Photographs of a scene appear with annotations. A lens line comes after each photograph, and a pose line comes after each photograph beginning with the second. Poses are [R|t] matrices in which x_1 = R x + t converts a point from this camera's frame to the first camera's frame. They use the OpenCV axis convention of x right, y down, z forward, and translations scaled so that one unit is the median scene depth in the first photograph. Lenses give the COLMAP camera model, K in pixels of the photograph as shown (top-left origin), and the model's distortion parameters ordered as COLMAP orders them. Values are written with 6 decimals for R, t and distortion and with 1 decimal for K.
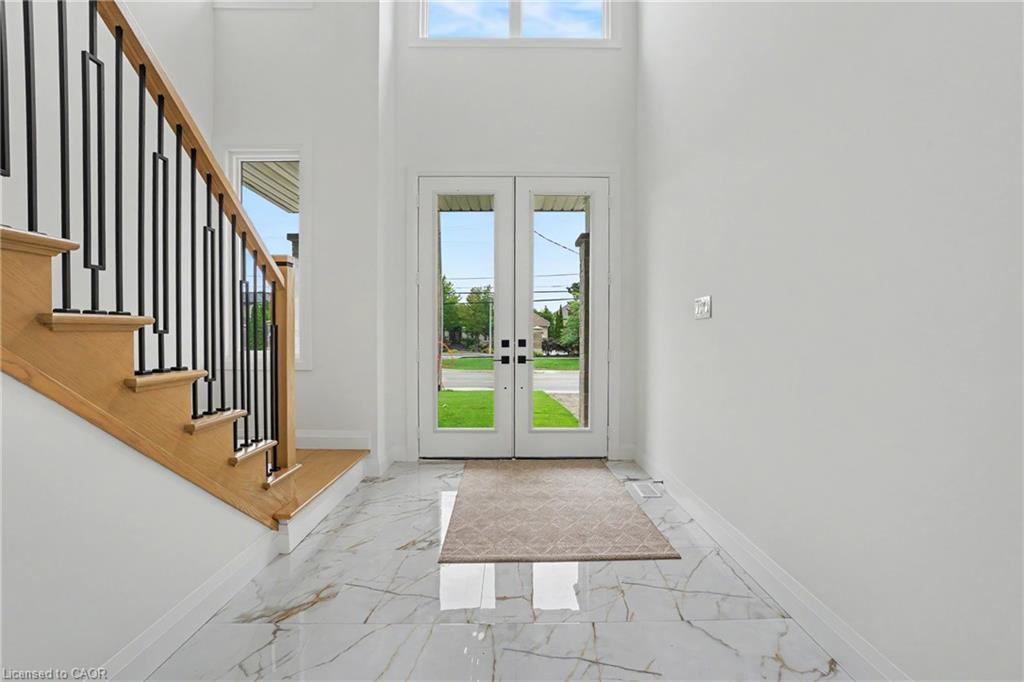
lens RADIAL K [[466.4, 0, 512.0], [0, 466.4, 341.0], [0, 0, 1]] dist [-0.047021, 0.000458]
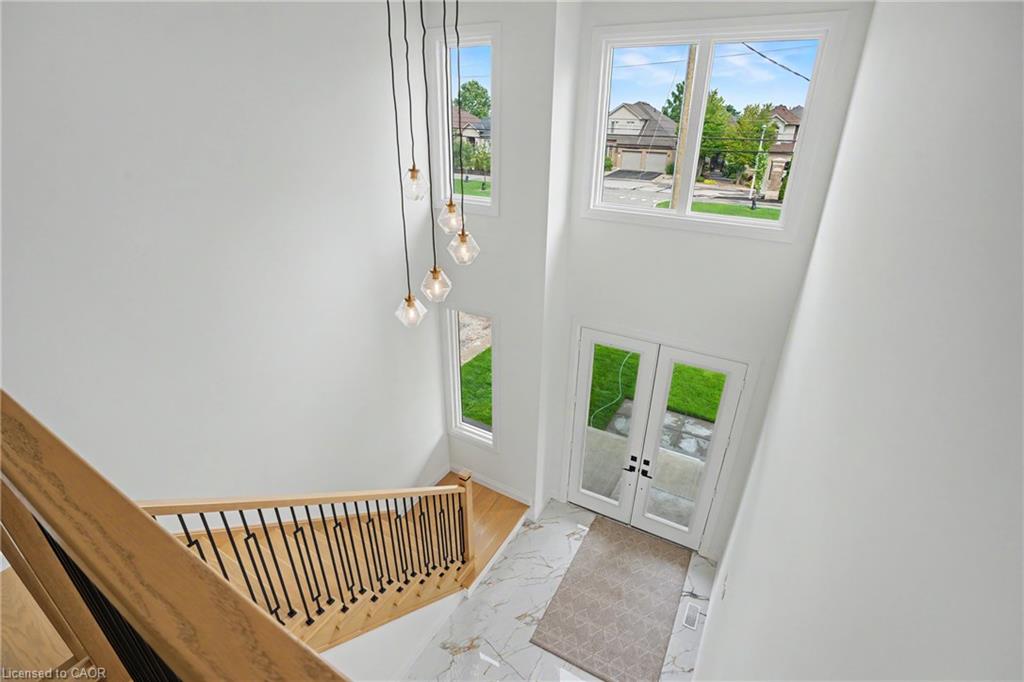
lens RADIAL K [[466.4, 0, 512.0], [0, 466.4, 341.0], [0, 0, 1]] dist [-0.047021, 0.000458]
pose [[0.862244, 0.225753, -0.453400, 0.241413], [-0.016893, 0.907494, 0.419726, -0.975801], [0.506212, -0.354247, 0.786294, -0.086081]]
